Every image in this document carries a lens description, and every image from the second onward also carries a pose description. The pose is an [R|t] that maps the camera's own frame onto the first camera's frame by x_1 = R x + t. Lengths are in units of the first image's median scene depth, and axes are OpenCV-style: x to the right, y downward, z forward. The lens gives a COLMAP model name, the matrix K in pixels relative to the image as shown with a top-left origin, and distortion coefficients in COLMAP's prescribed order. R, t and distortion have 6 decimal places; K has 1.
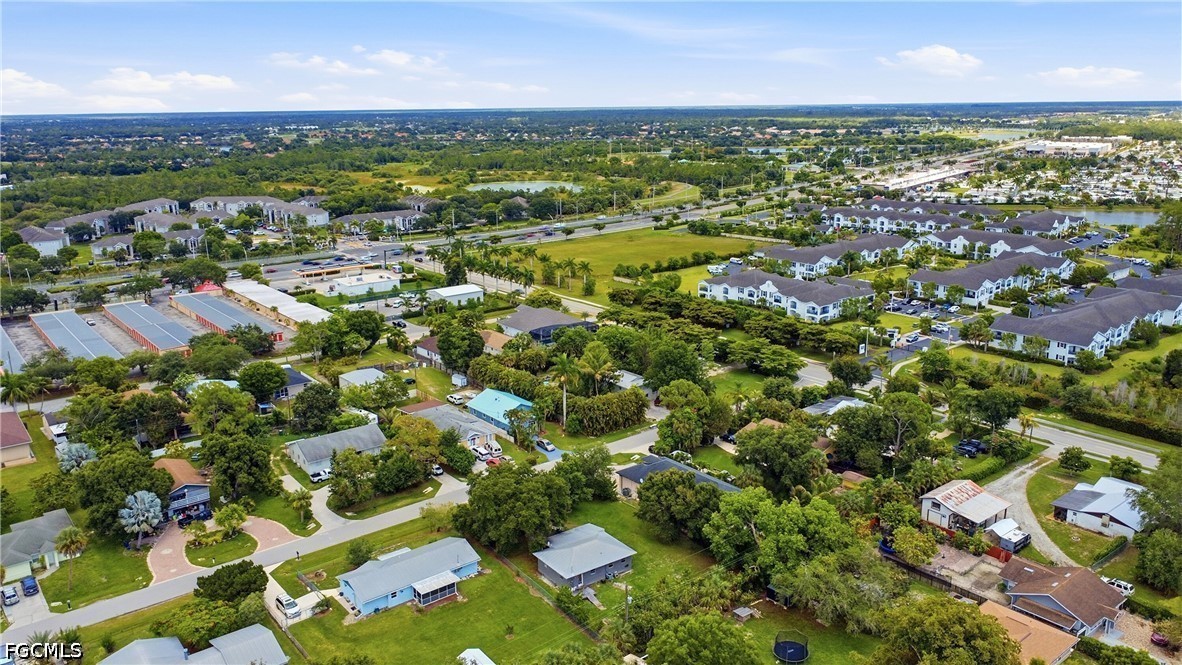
lens RADIAL K [[887.4, 0, 591.0], [0, 887.4, 332.5], [0, 0, 1]] dist [0.002725, 0.001017]
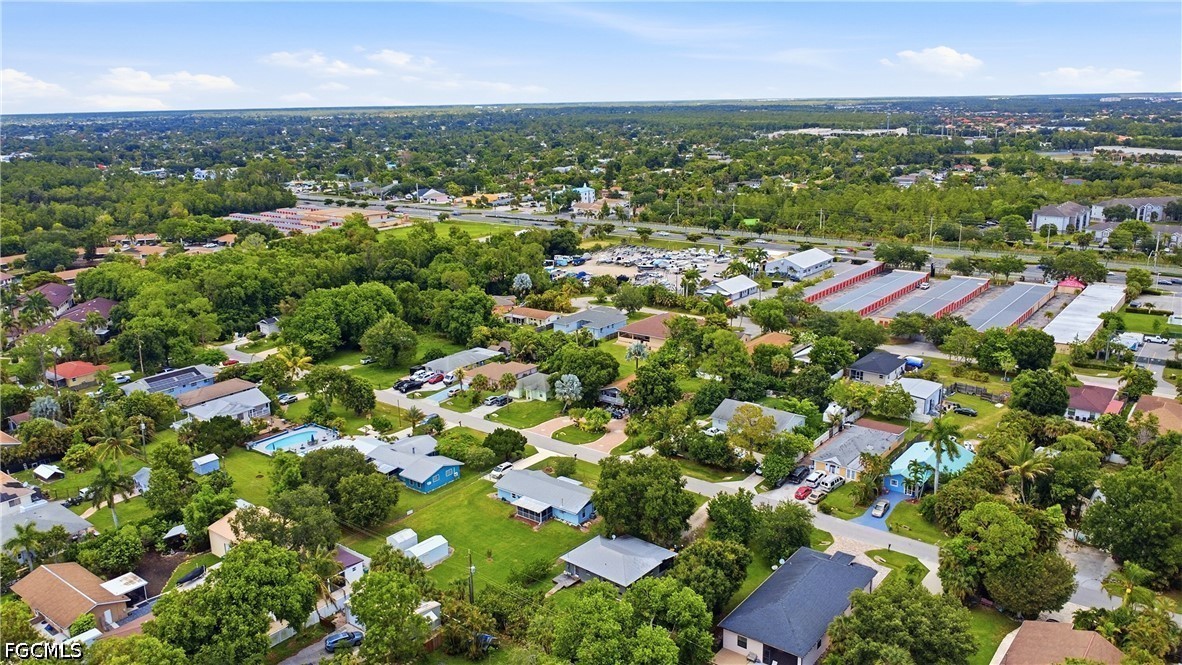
lens RADIAL K [[887.4, 0, 591.0], [0, 887.4, 332.5], [0, 0, 1]] dist [0.002725, 0.001017]
pose [[0.248340, 0.257573, -0.933801, 0.776929], [-0.237449, 0.950776, 0.199107, -0.164025], [0.939119, 0.172284, 0.297276, 0.608279]]
